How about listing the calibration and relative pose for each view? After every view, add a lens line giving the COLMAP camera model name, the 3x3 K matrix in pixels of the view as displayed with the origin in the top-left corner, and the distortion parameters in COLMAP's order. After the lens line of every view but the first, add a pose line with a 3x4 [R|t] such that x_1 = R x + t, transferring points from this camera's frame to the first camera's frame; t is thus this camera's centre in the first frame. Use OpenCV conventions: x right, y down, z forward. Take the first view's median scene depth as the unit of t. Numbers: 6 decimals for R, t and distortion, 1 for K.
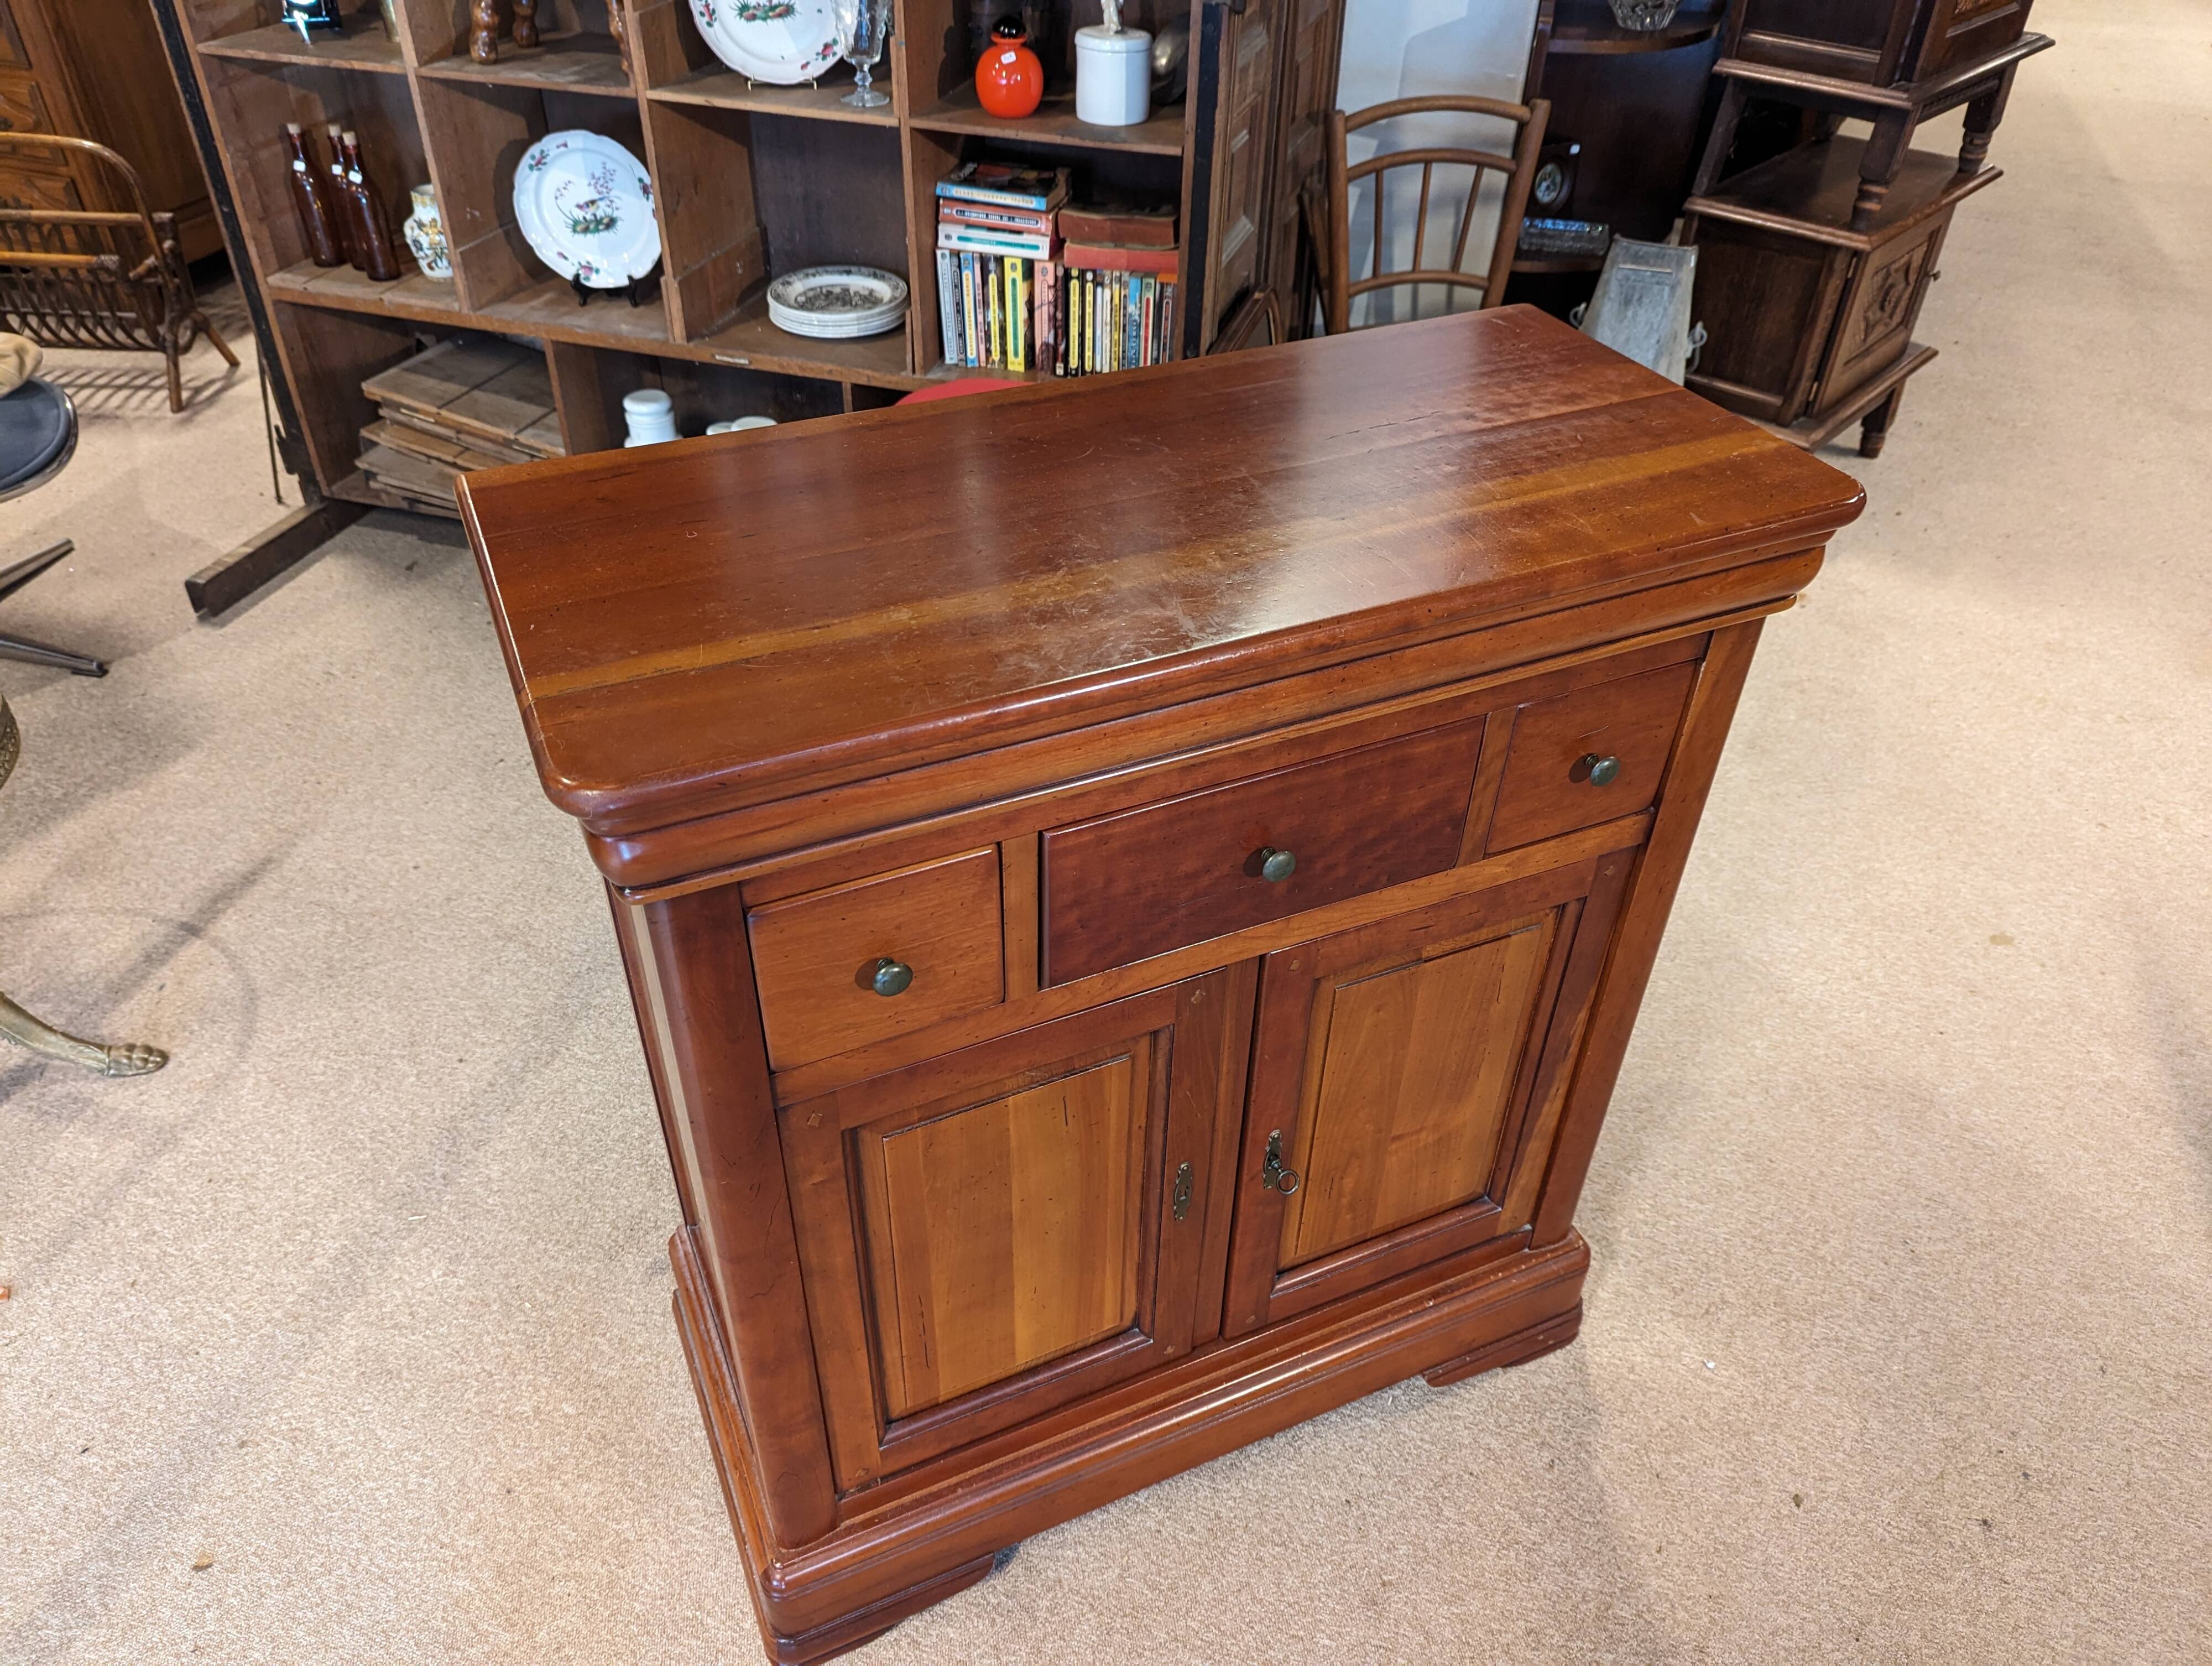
lens RADIAL K [[1582.2, 0, 1094.2], [0, 1582.2, 841.6], [0, 0, 1]] dist [0.056057, -0.055756]
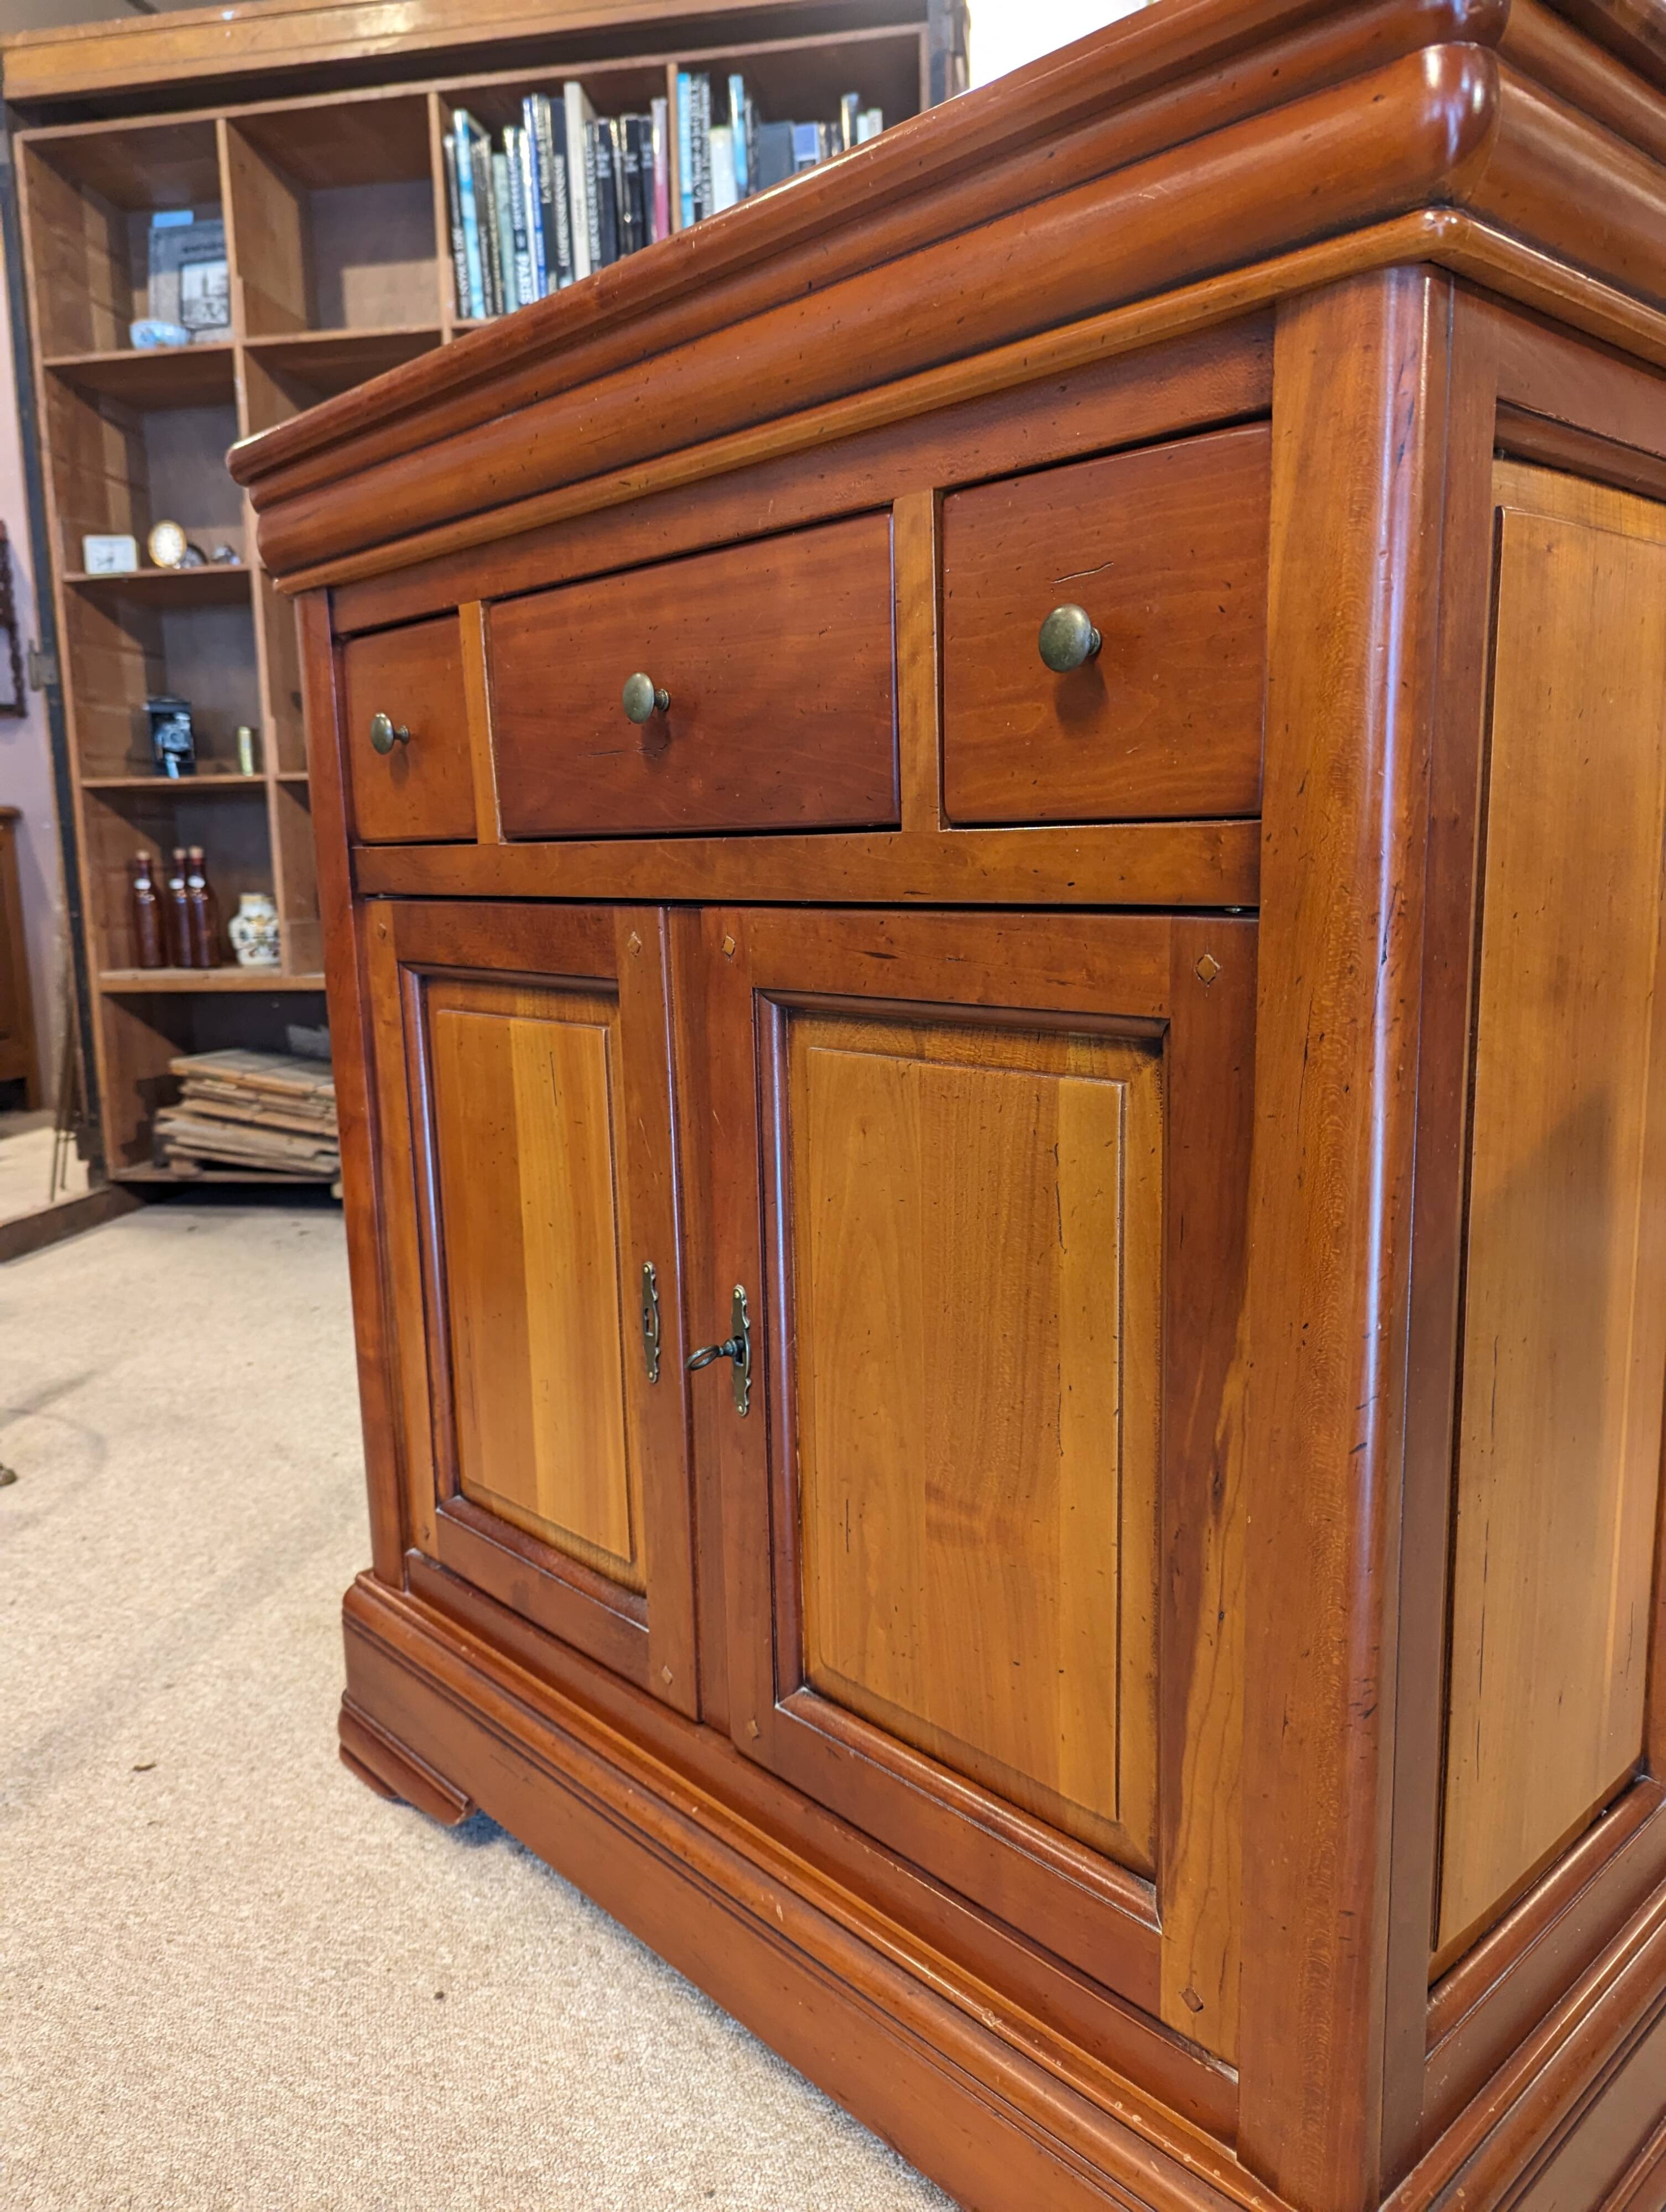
lens RADIAL K [[1598.4, 0, 794.0], [0, 1598.4, 1100.4], [0, 0, 1]] dist [0.044736, -0.052038]
pose [[0.992843, -0.061230, 0.102539, -0.174207], [0.103765, 0.867326, -0.486804, 0.368121], [-0.059128, 0.493960, 0.867472, 0.042848]]
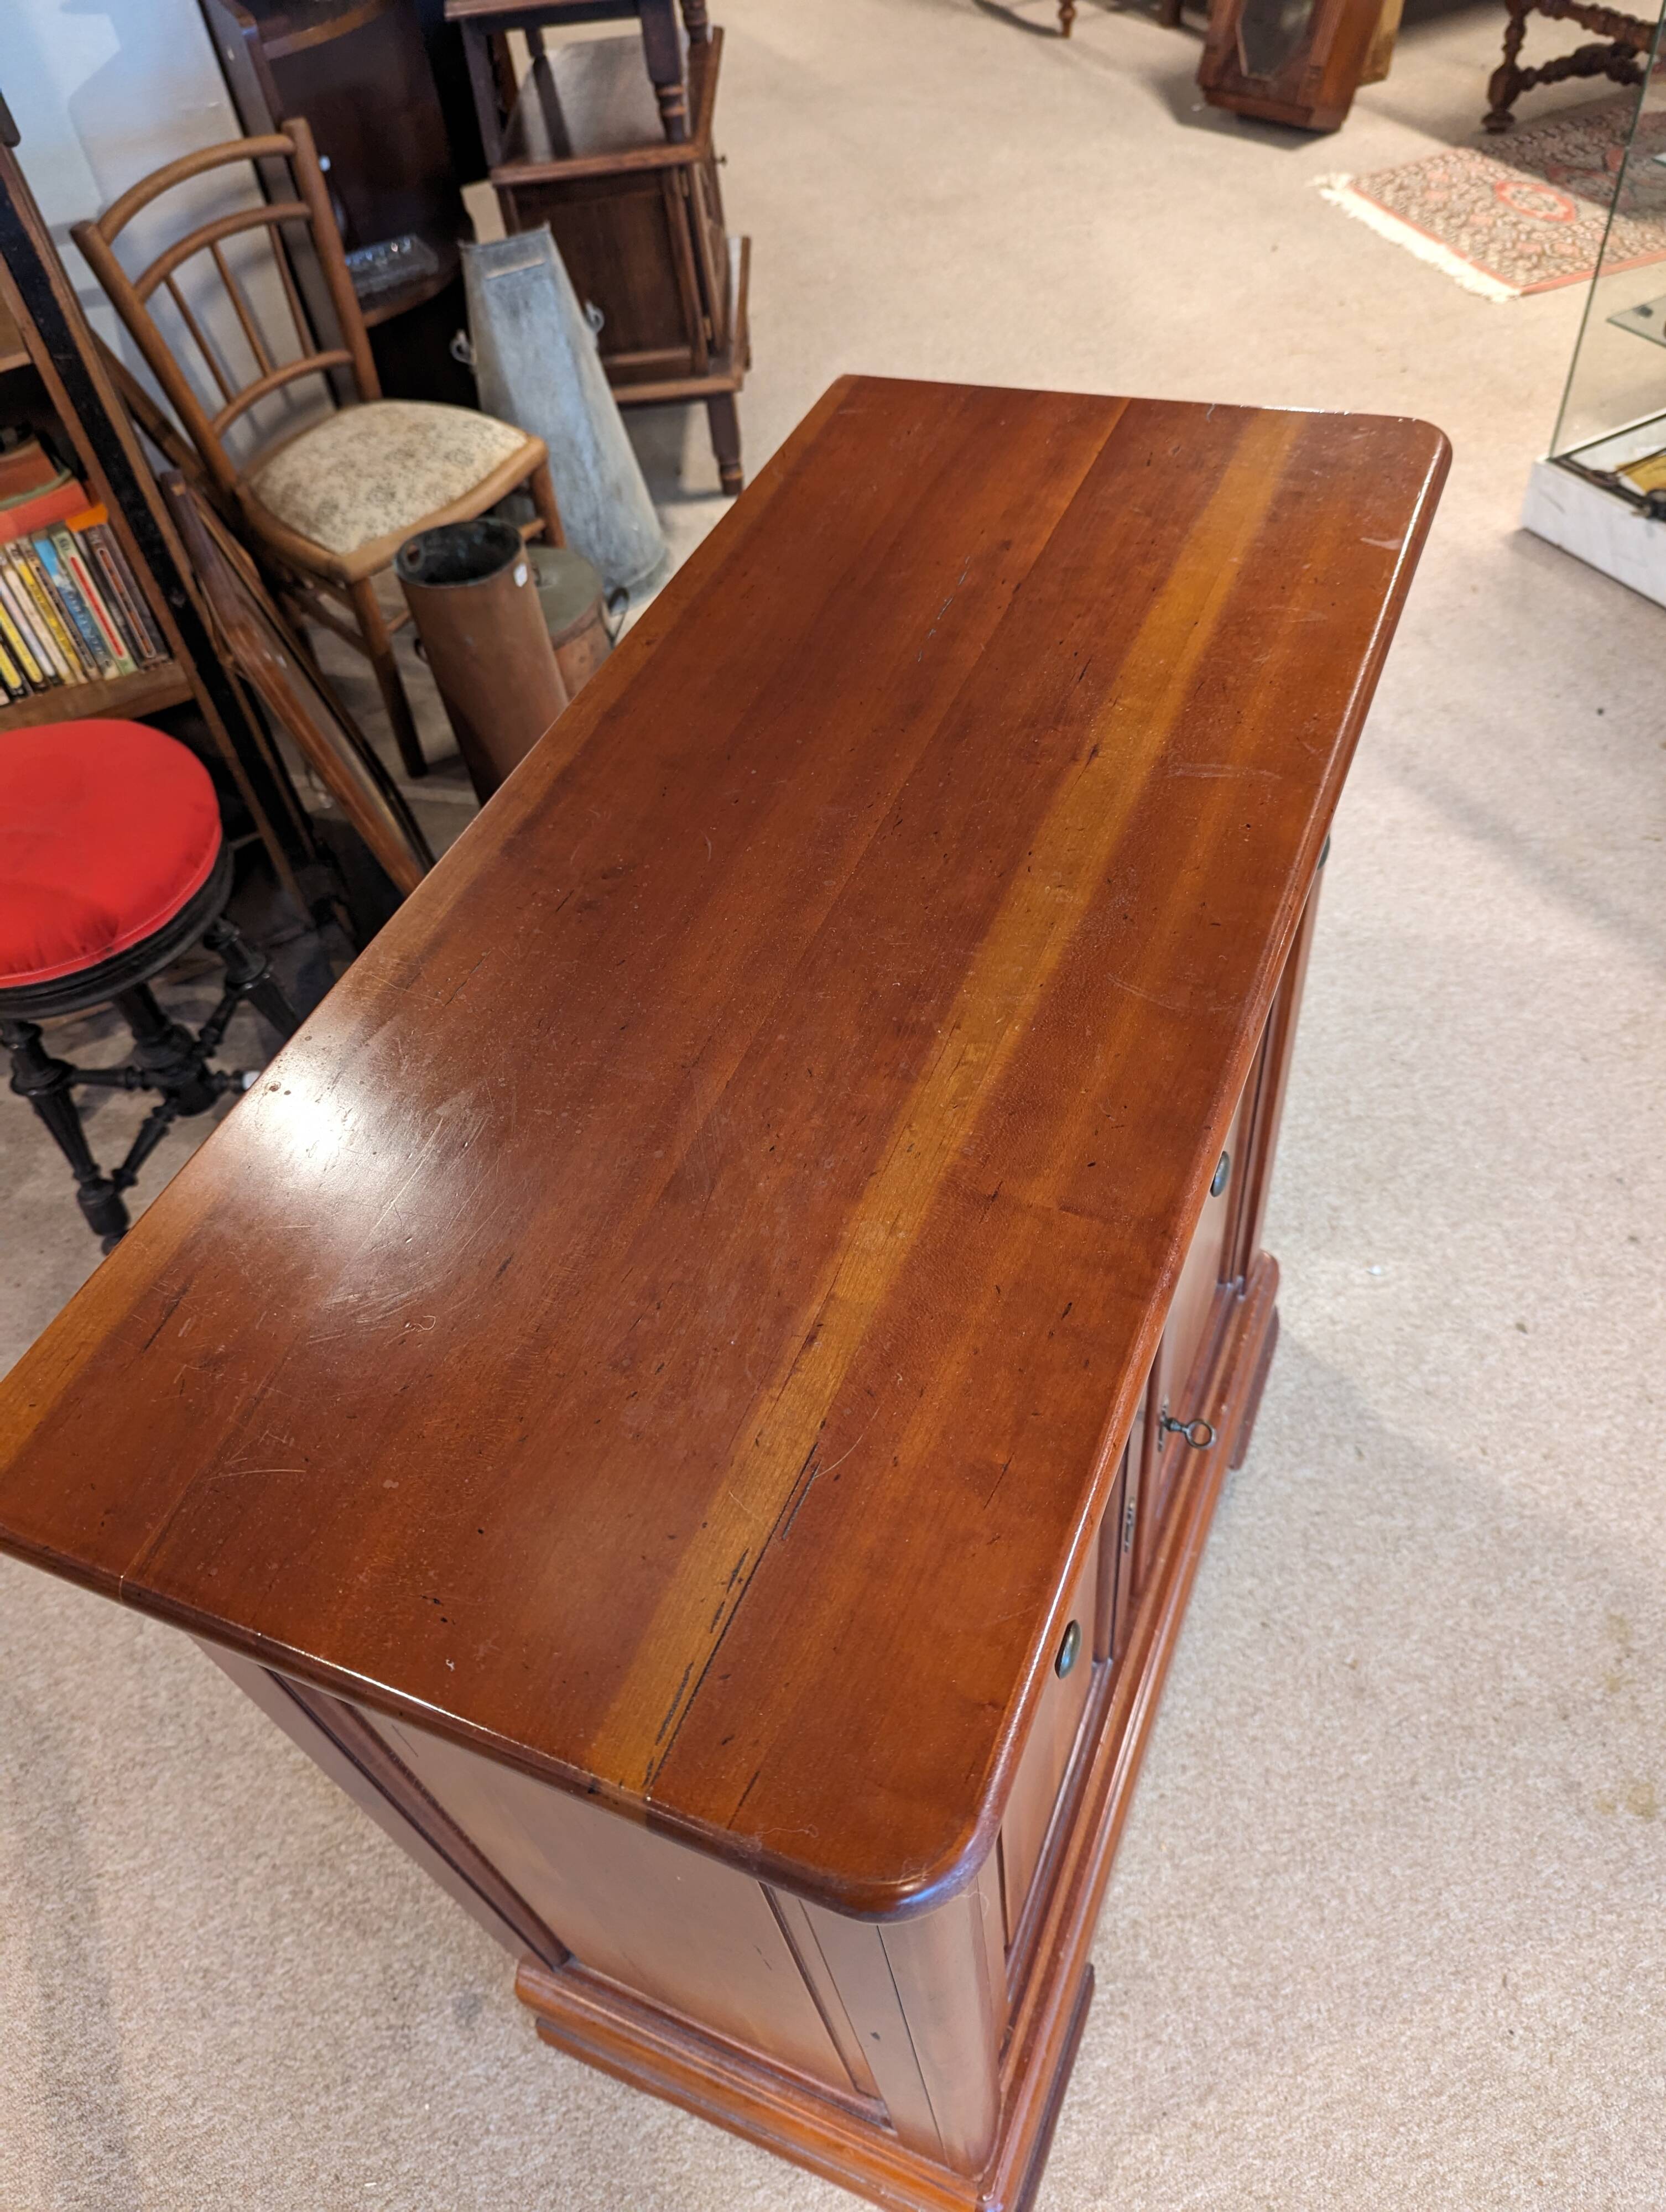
lens RADIAL K [[1592.9, 0, 833.0], [0, 1592.9, 1106.0], [0, 0, 1]] dist [0.051246, -0.054834]
pose [[0.725122, -0.575262, 0.378512, -0.137125], [0.512460, 0.817957, 0.261402, -0.144170], [-0.459981, 0.004423, 0.887918, 0.169070]]
